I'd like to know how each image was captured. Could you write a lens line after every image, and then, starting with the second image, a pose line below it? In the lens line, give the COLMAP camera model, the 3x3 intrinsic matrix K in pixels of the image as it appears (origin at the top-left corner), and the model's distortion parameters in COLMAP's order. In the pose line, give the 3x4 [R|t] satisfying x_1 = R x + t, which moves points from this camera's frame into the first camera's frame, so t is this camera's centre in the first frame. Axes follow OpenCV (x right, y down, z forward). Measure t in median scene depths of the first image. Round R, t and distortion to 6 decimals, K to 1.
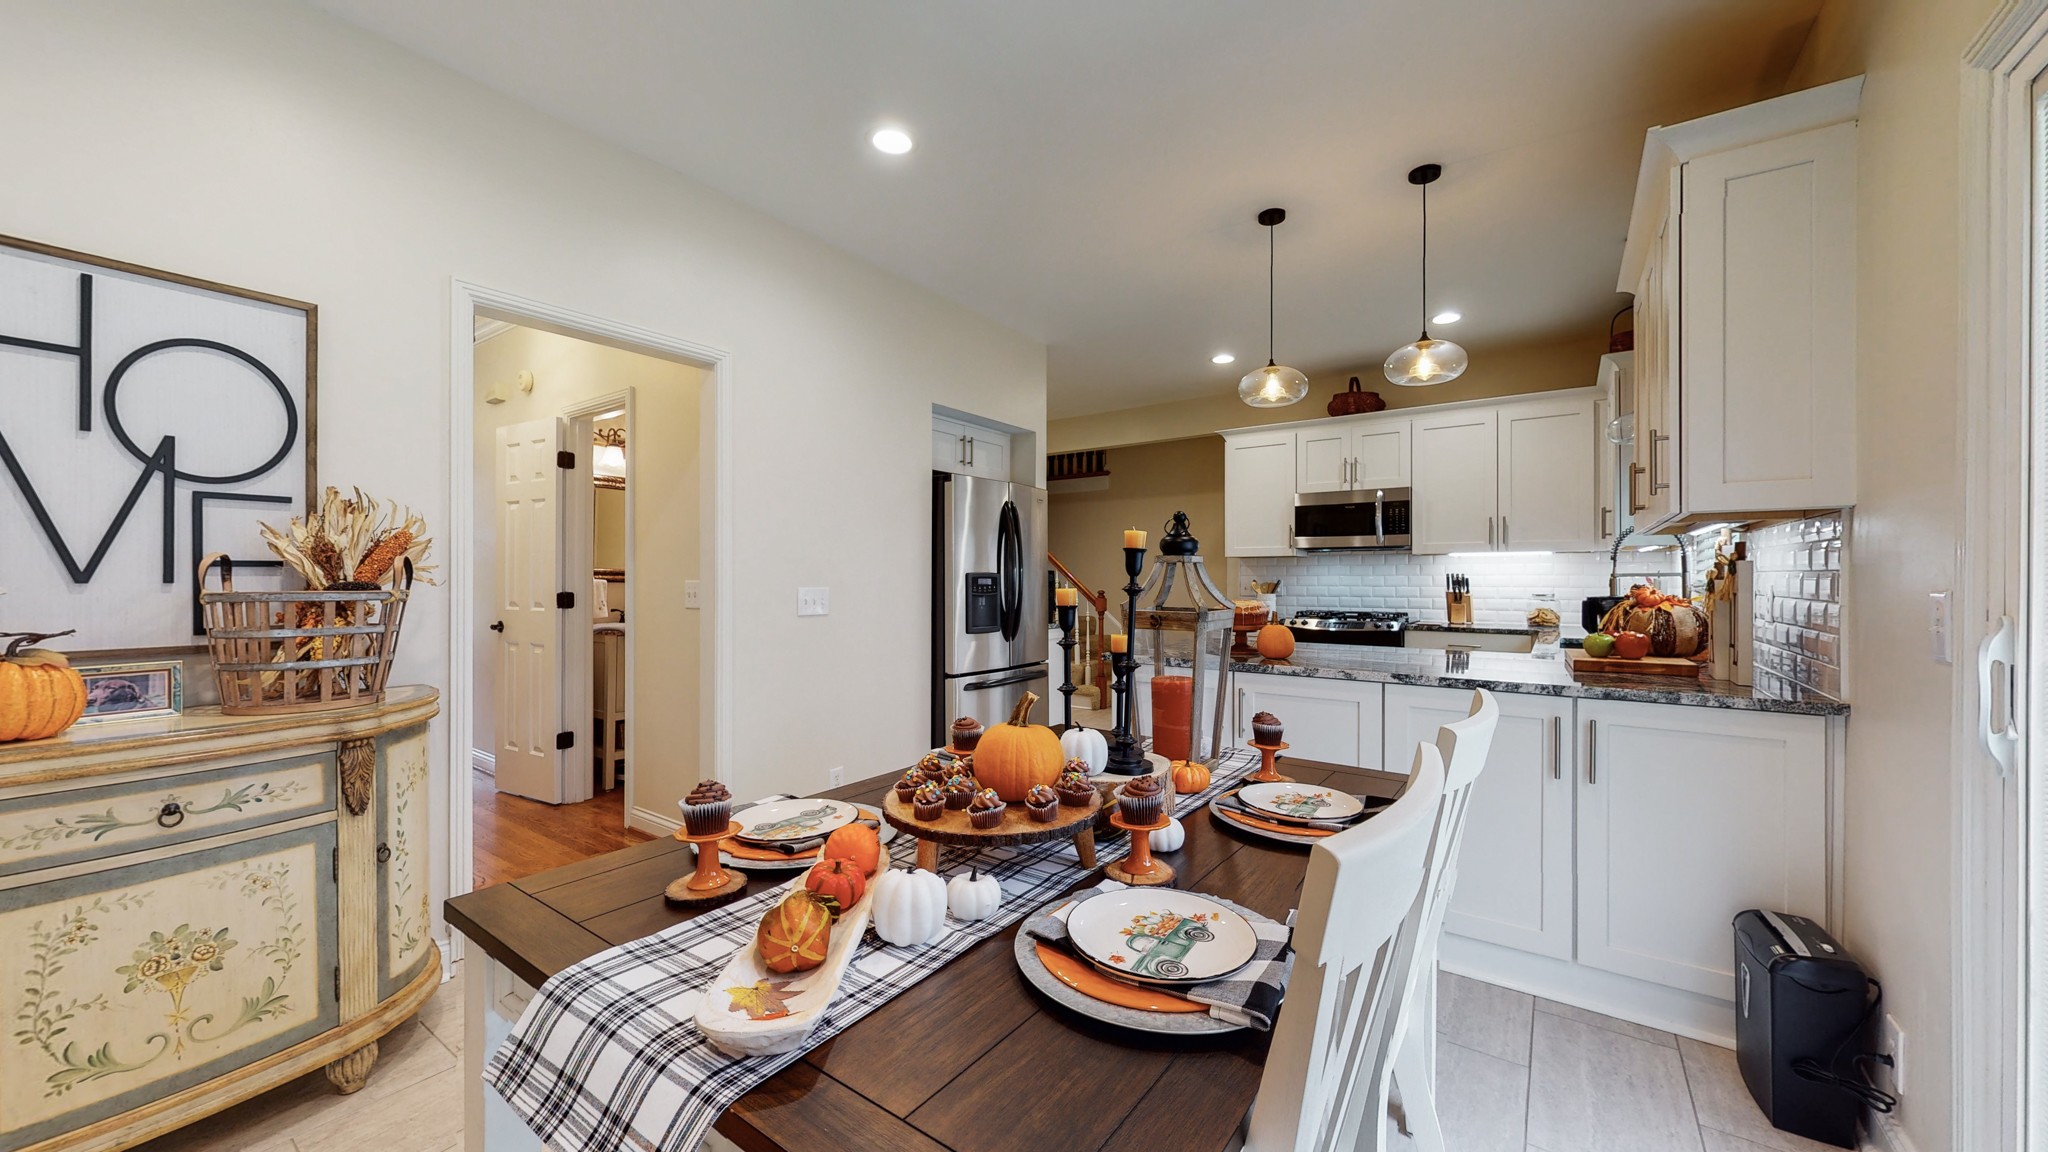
lens RADIAL K [[714.9, 0, 1028.2], [0, 714.9, 576.5], [0, 0, 1]] dist [-0.000137, 0.000000]
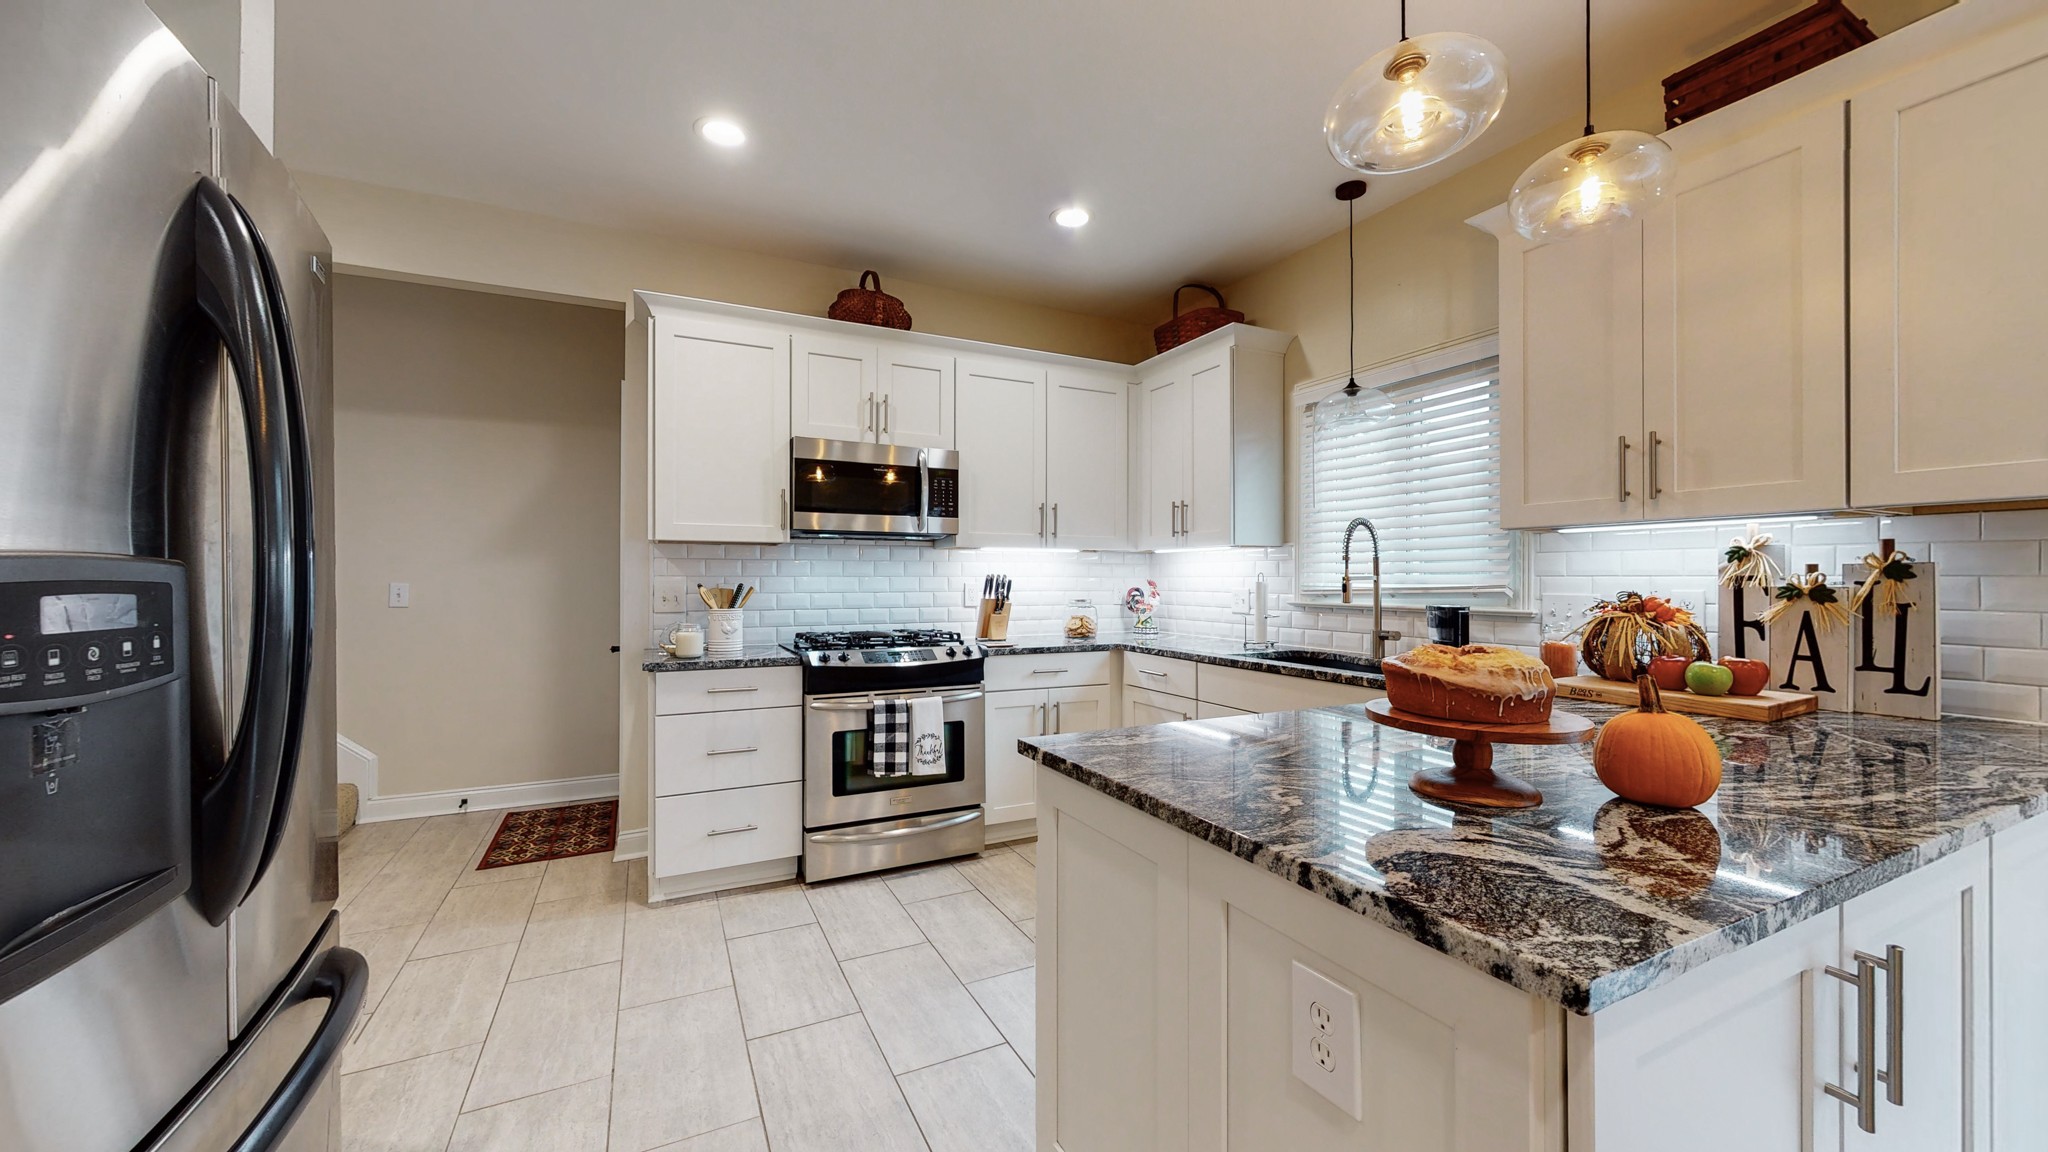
lens RADIAL K [[753.1, 0, 1023.8], [0, 753.1, 580.5], [0, 0, 1]] dist [0.001193, -0.000564]
pose [[0.451887, -0.001895, 0.892073, -0.096102], [-0.003281, 0.999987, 0.003787, -0.000870], [-0.892069, -0.004638, 0.451875, 0.593776]]
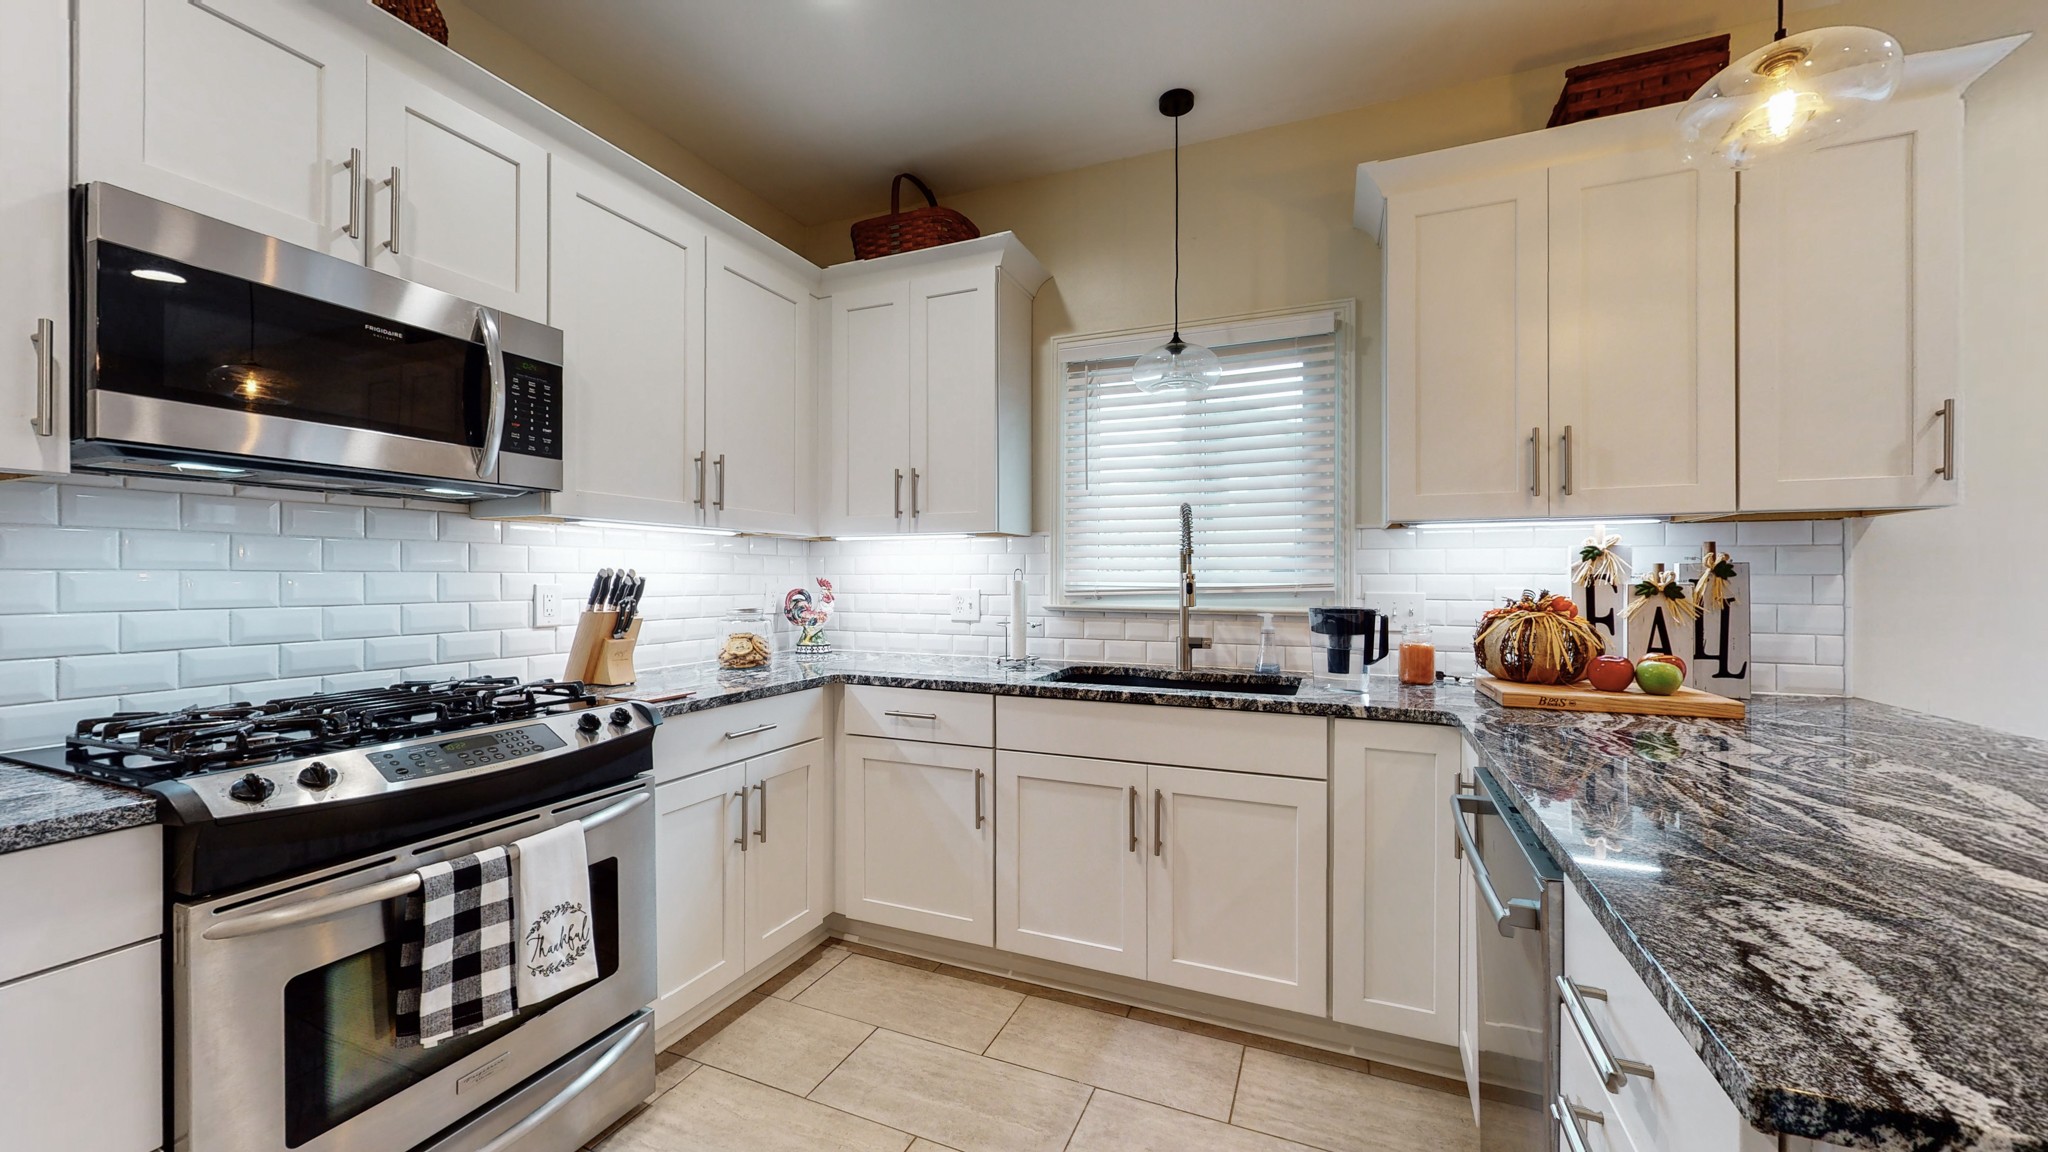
lens RADIAL K [[753.1, 0, 1027.6], [0, 753.1, 582.0], [0, 0, 1]] dist [0.001193, -0.000564]
pose [[-0.238855, -0.006739, 0.971032, 0.098371], [-0.003753, 0.999975, 0.006017, -0.000104], [-0.971048, -0.002207, -0.238874, 0.839809]]
